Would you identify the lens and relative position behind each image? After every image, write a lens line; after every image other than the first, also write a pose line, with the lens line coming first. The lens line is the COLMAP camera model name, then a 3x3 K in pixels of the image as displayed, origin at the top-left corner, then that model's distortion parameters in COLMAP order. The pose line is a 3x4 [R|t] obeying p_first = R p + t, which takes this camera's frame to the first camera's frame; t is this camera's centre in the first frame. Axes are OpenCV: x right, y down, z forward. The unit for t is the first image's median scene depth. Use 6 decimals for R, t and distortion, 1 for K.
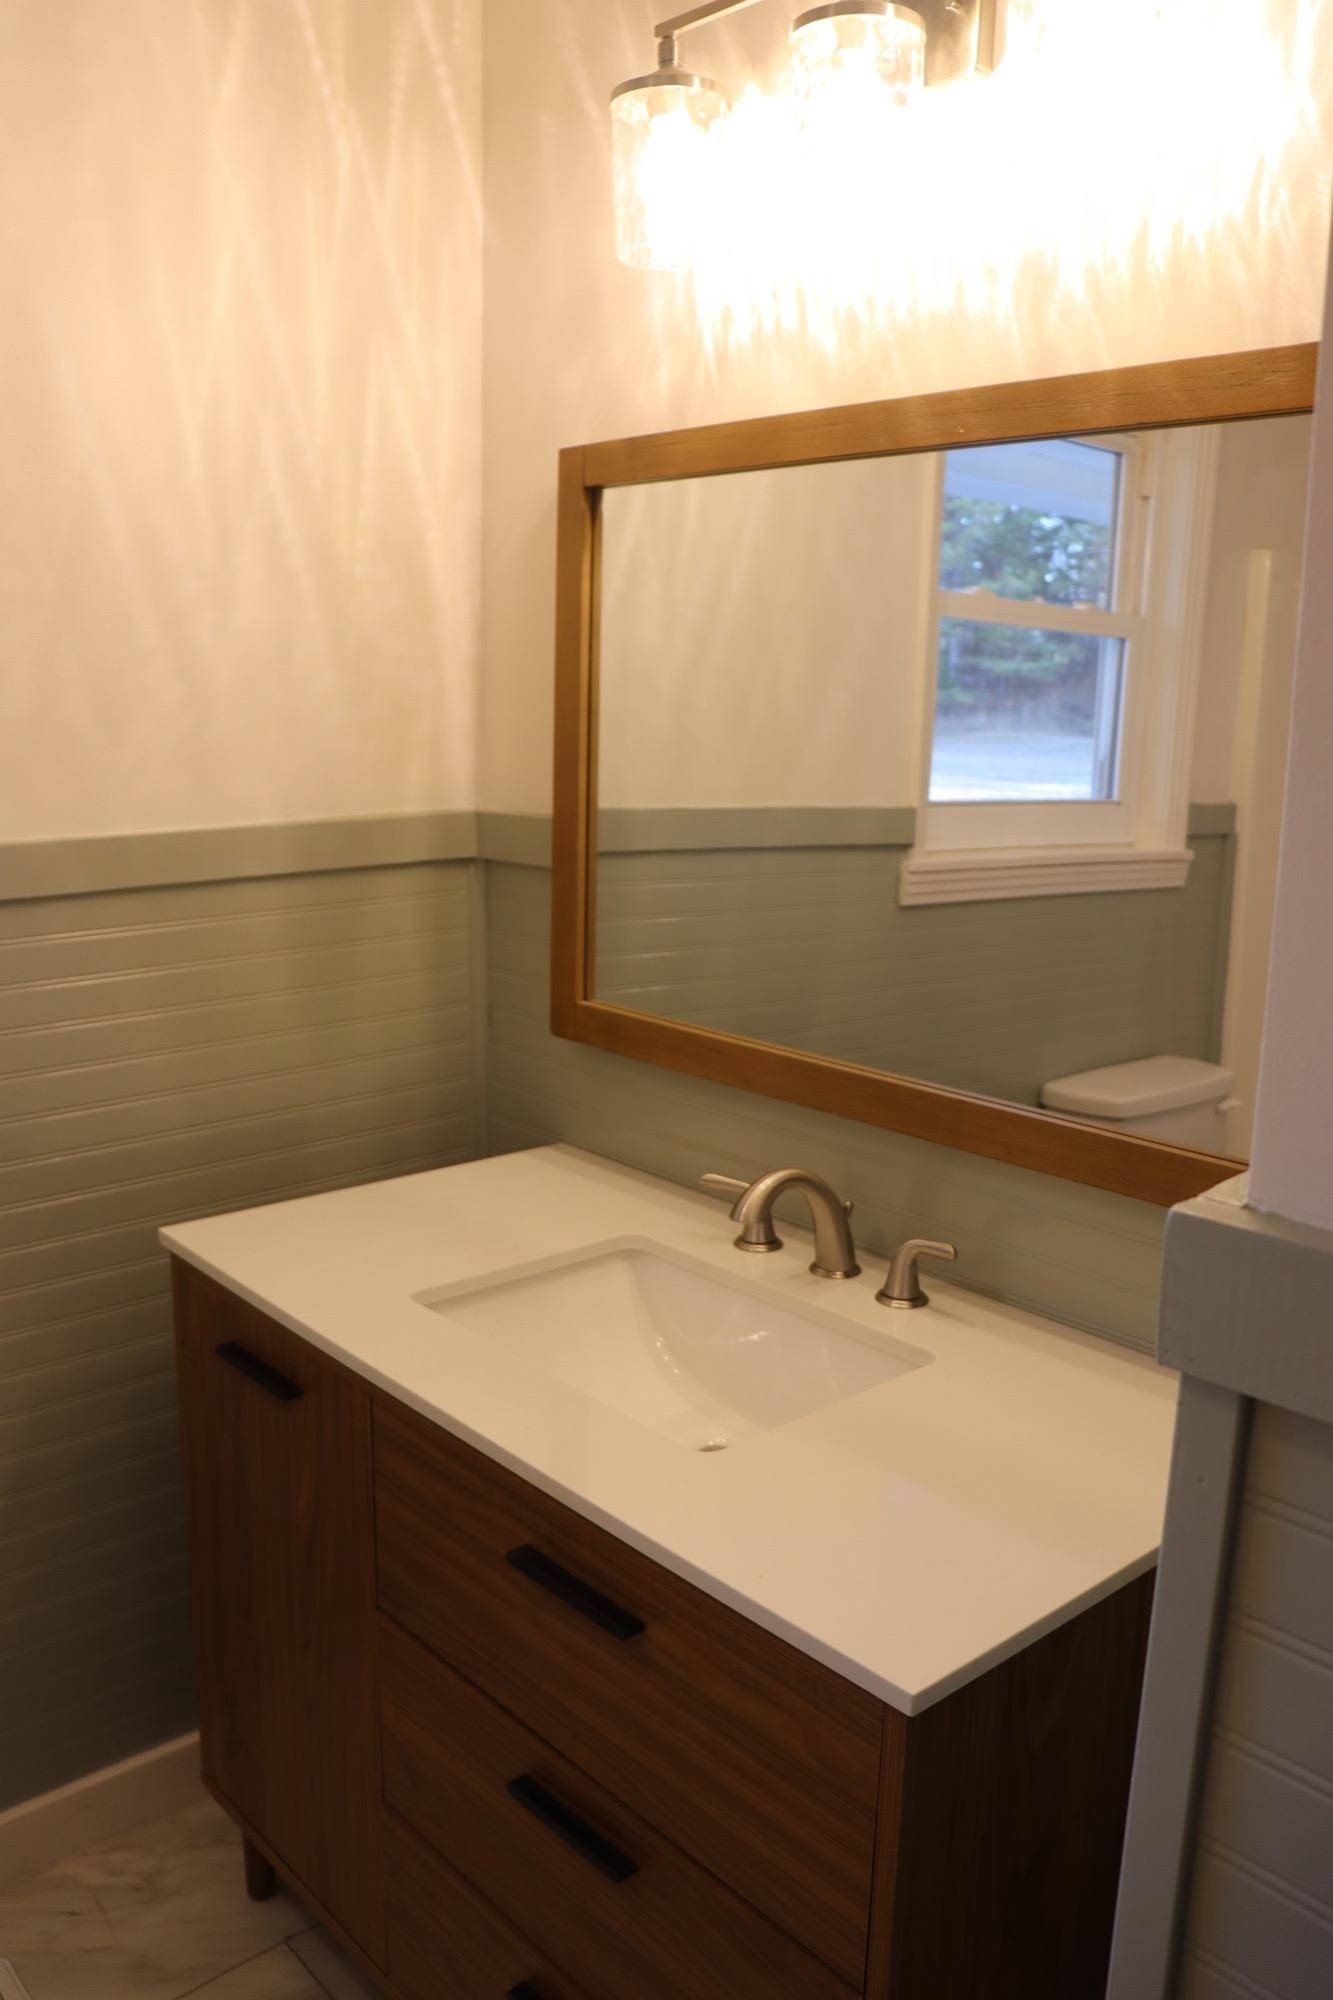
lens RADIAL K [[1656.3, 0, 654.2], [0, 1656.3, 1003.2], [0, 0, 1]] dist [-0.160652, 0.126770]
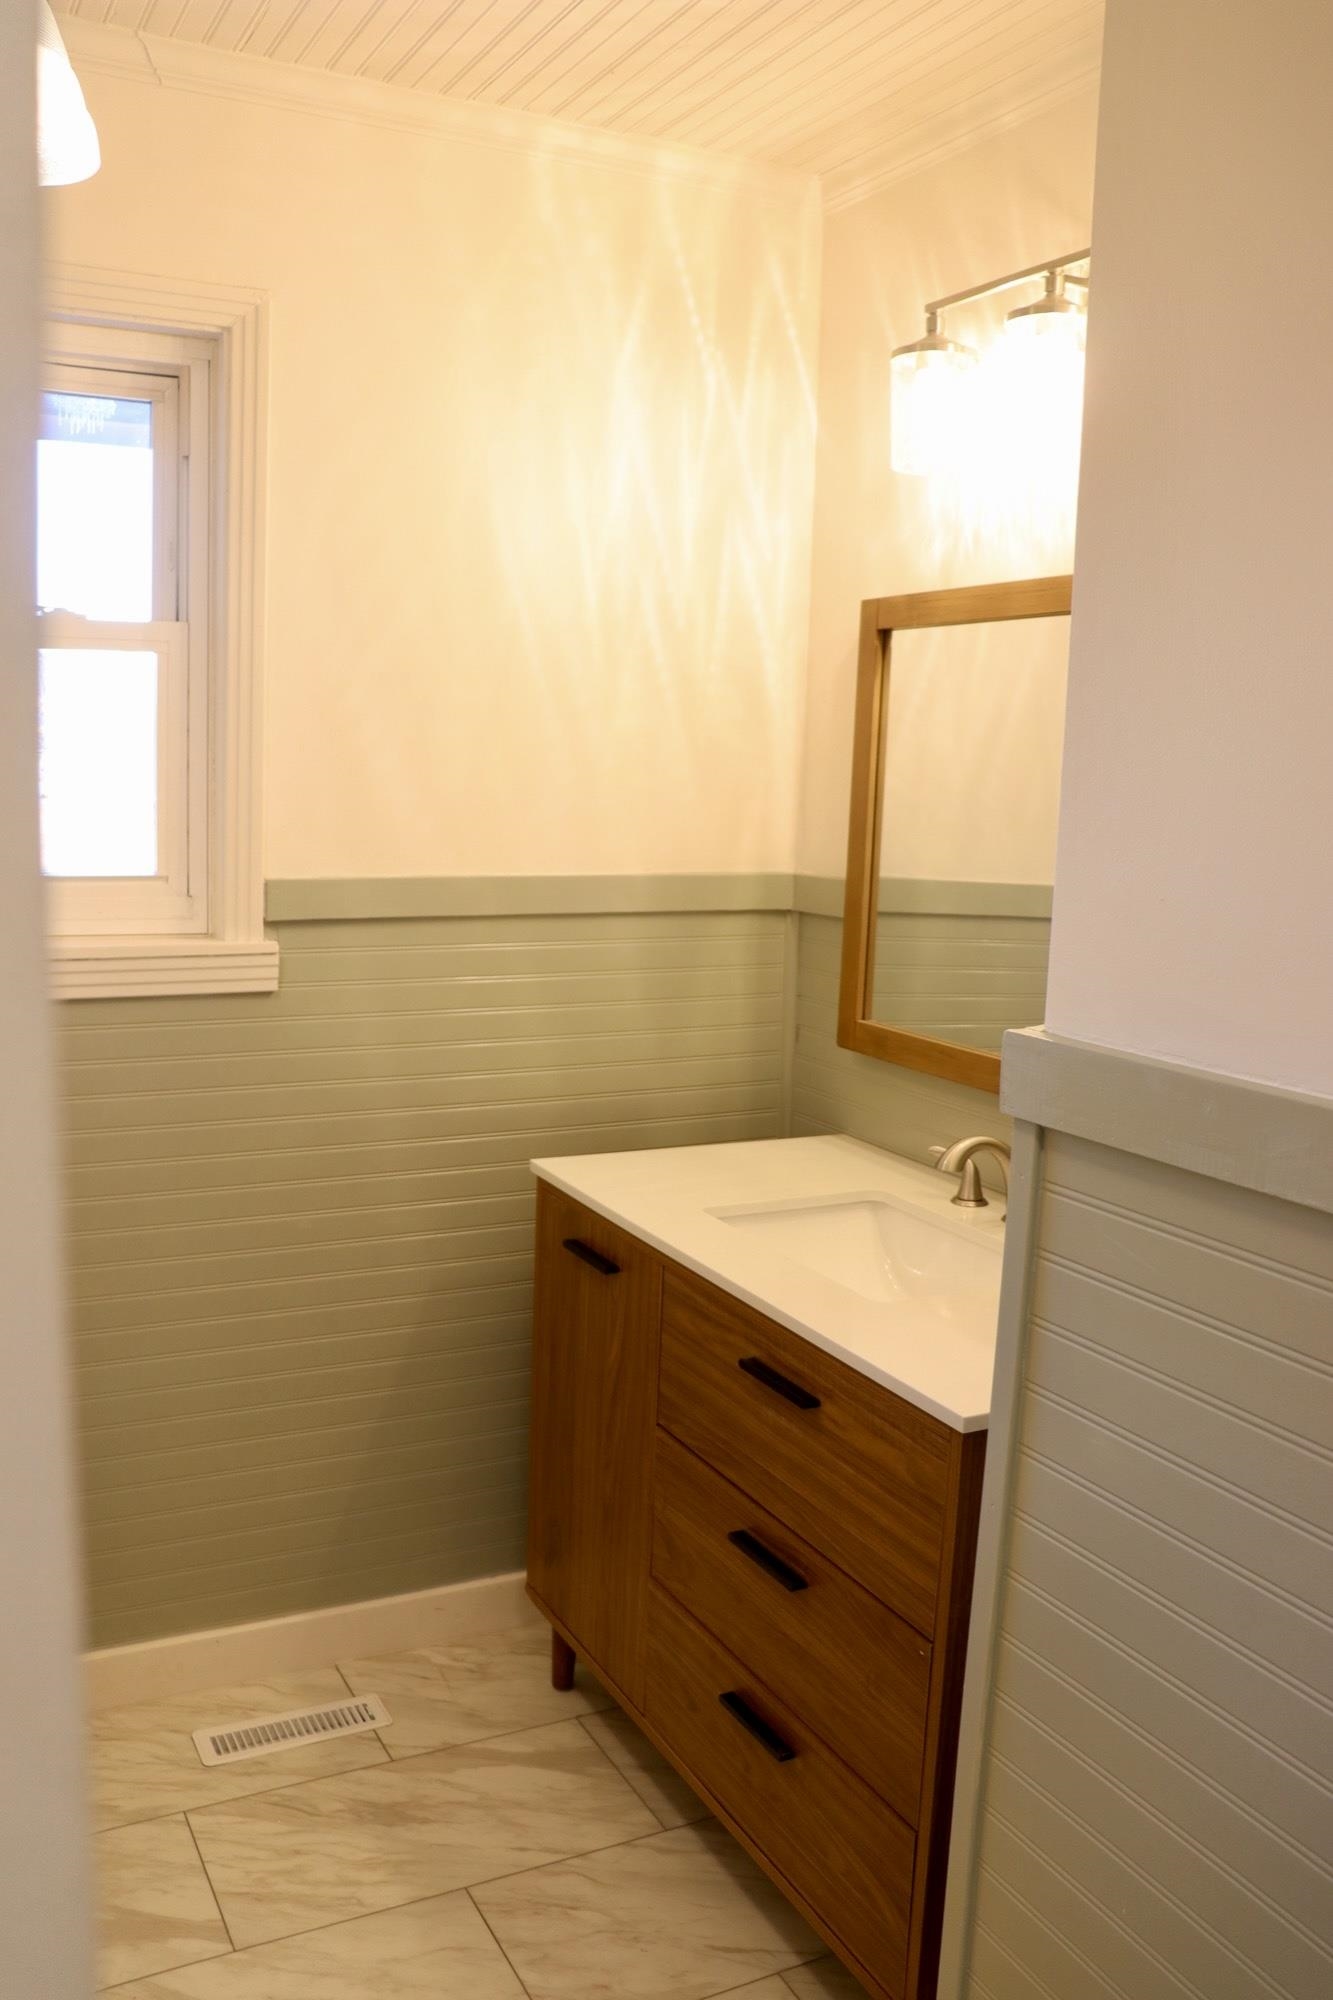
lens RADIAL K [[1656.3, 0, 661.4], [0, 1656.3, 994.9], [0, 0, 1]] dist [-0.160652, 0.126770]
pose [[0.970927, 0.052332, -0.233583, 0.116788], [-0.067524, 0.996058, -0.057516, 0.070500], [0.229653, 0.071616, 0.970634, -0.323649]]
